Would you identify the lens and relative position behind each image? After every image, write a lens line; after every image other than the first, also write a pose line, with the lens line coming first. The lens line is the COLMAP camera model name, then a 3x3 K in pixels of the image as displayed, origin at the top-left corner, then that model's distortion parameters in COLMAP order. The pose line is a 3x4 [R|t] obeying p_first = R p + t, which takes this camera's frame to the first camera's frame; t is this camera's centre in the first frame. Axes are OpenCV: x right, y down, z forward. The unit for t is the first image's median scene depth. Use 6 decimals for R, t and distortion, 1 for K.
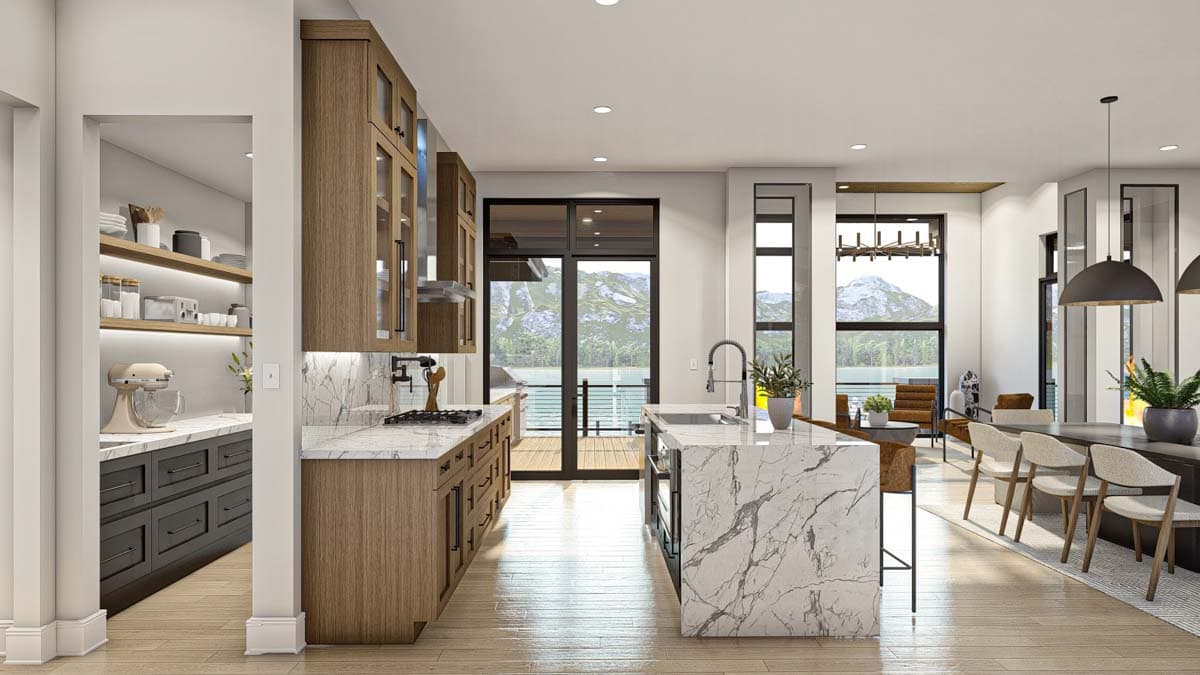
lens RADIAL K [[849.5, 0, 602.7], [0, 849.5, 350.0], [0, 0, 1]] dist [0.029207, -0.002949]
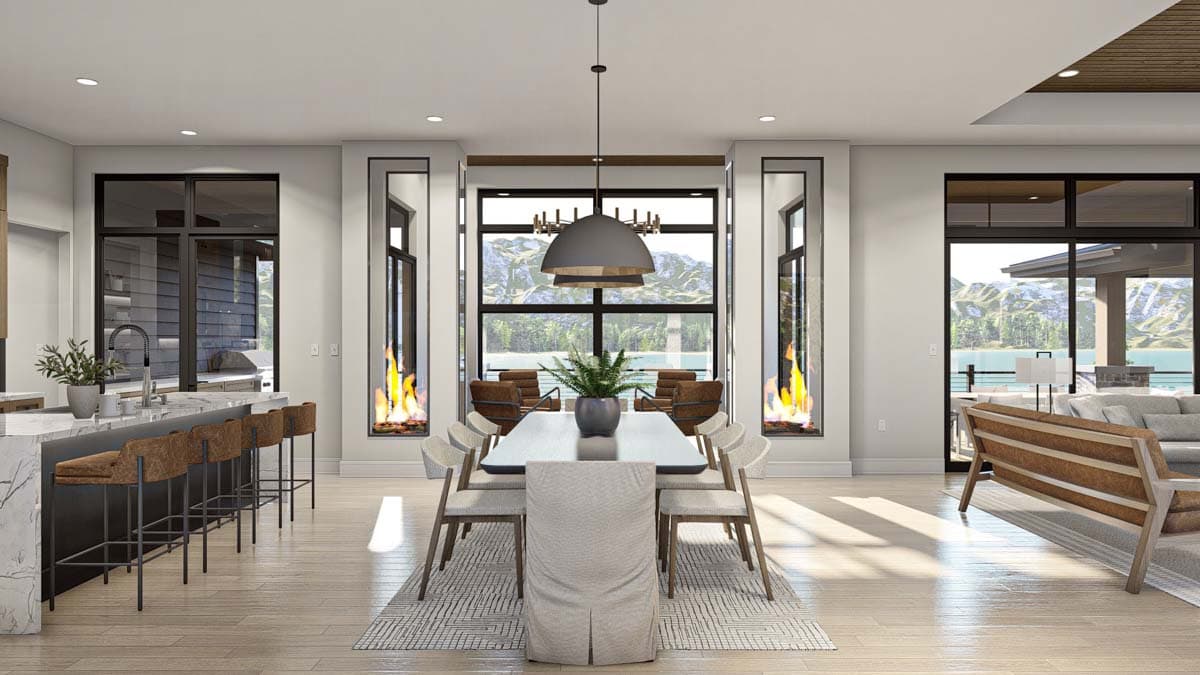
lens RADIAL K [[895.2, 0, 598.0], [0, 895.2, 334.6], [0, 0, 1]] dist [-0.026206, 0.006633]
pose [[0.999194, 0.002731, -0.040046, 0.363214], [-0.002657, 0.999995, 0.001906, -0.000917], [0.040051, -0.001798, 0.999196, 0.016522]]
